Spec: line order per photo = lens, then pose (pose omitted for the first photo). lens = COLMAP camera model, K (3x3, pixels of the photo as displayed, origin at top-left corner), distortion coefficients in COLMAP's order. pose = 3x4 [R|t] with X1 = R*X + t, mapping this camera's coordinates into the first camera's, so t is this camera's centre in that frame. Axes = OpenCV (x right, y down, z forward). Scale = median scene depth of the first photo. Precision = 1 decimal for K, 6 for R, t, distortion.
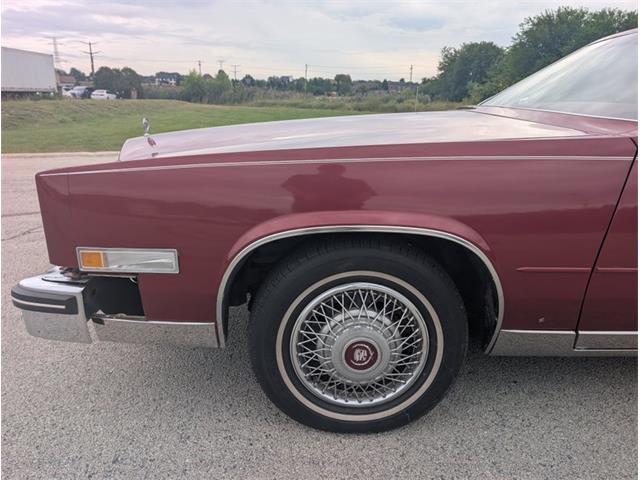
lens RADIAL K [[459.1, 0, 317.6], [0, 459.1, 245.7], [0, 0, 1]] dist [0.015710, -0.014799]
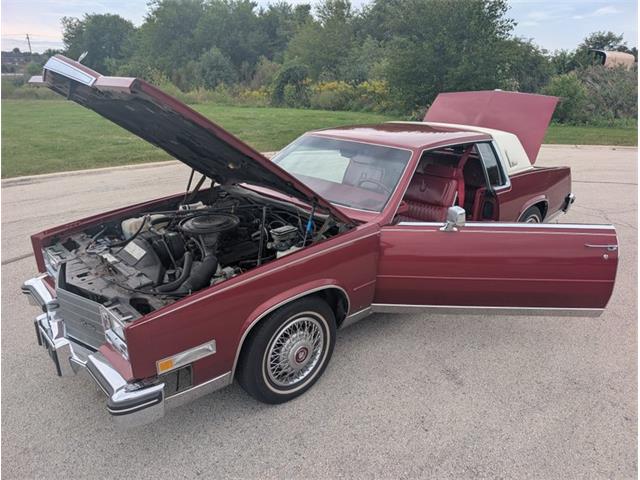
lens RADIAL K [[459.1, 0, 334.9], [0, 459.1, 247.8], [0, 0, 1]] dist [0.015710, -0.014799]
pose [[0.735621, -0.246212, 0.631063, -0.906664], [0.208377, 0.968682, 0.135034, -0.432631], [-0.644547, 0.032166, 0.763888, -0.596824]]
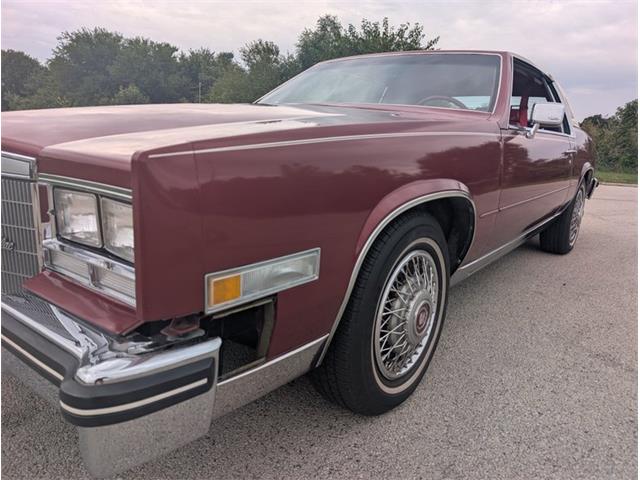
lens RADIAL K [[459.1, 0, 333.6], [0, 459.1, 247.3], [0, 0, 1]] dist [0.015710, -0.014799]
pose [[0.610671, -0.175488, 0.772195, -0.811742], [0.202290, 0.977352, 0.062136, -0.032790], [-0.765611, 0.118263, 0.632340, 0.446071]]
